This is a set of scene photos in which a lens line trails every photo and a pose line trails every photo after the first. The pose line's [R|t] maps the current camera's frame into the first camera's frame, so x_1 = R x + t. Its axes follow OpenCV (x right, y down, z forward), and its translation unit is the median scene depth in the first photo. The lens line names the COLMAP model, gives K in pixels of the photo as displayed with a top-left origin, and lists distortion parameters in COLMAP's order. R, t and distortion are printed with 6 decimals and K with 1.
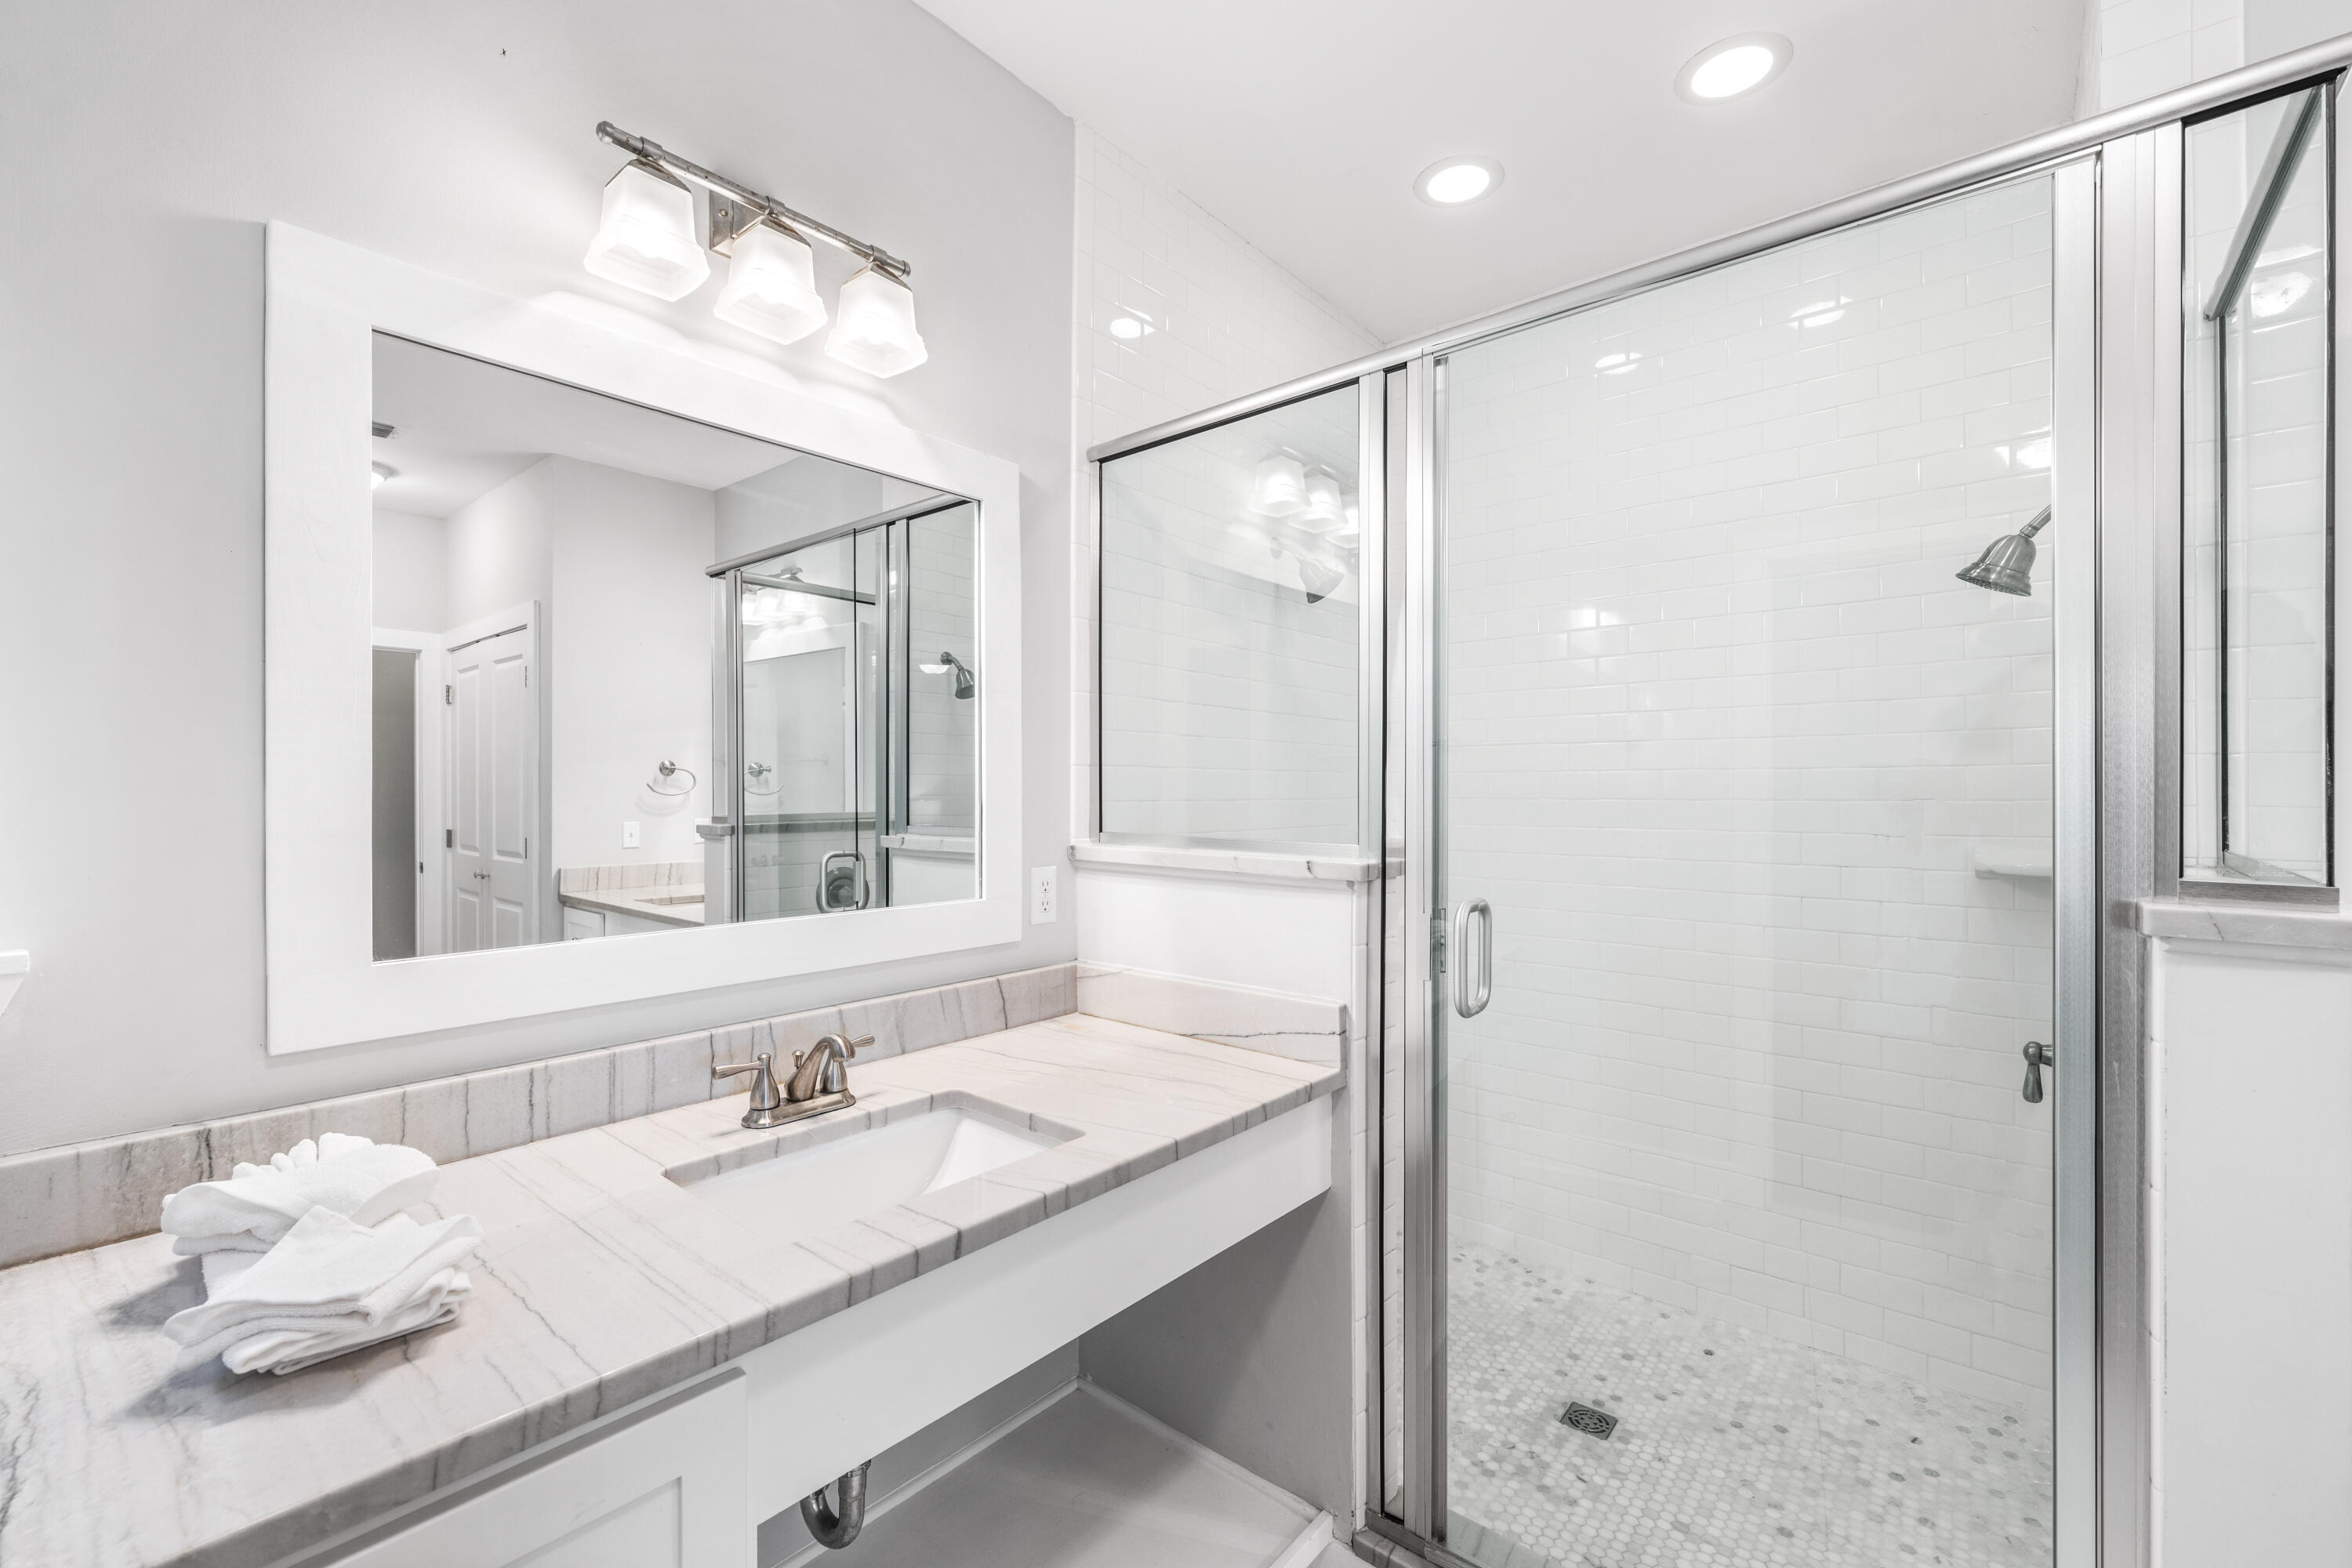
lens RADIAL K [[988.7, 0, 1171.9], [0, 988.7, 786.4], [0, 0, 1]] dist [-0.001235, 0.000563]
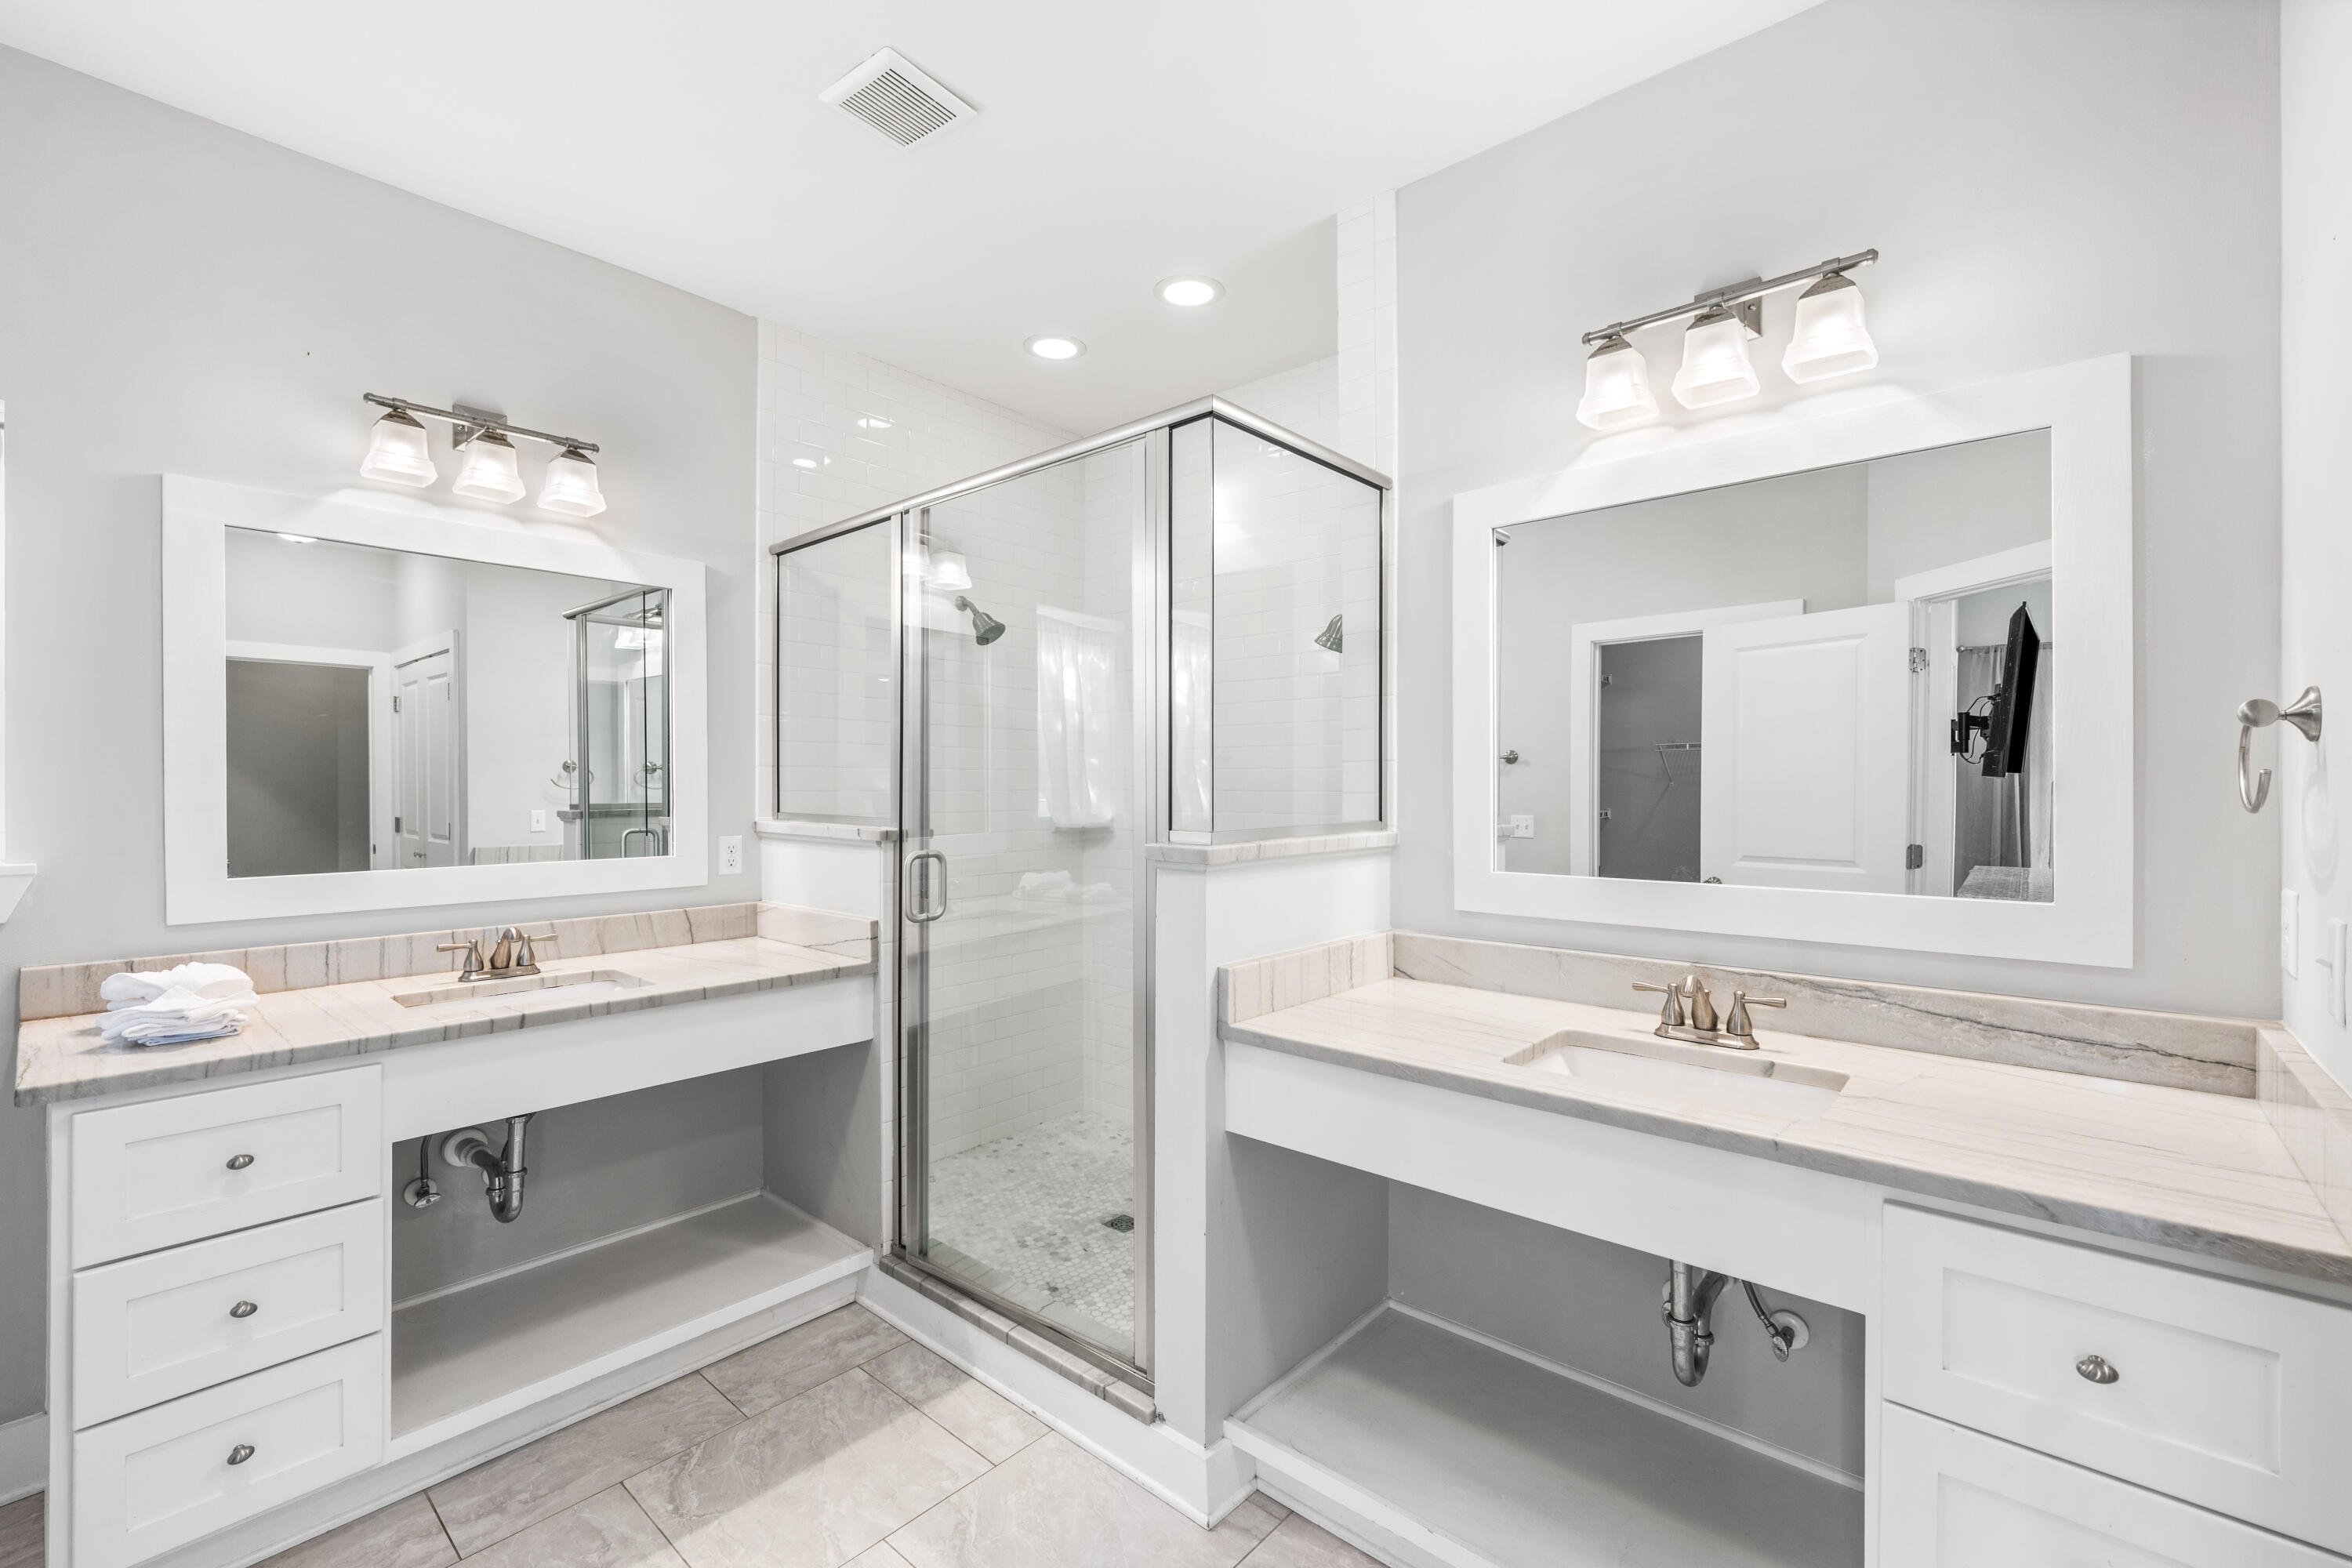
lens RADIAL K [[988.7, 0, 1178.0], [0, 988.7, 789.2], [0, 0, 1]] dist [-0.001235, 0.000563]
pose [[0.999971, 0.000785, -0.007590, 0.650974], [-0.000731, 0.999975, 0.007092, 0.001926], [0.007595, -0.007086, 0.999946, -0.546227]]
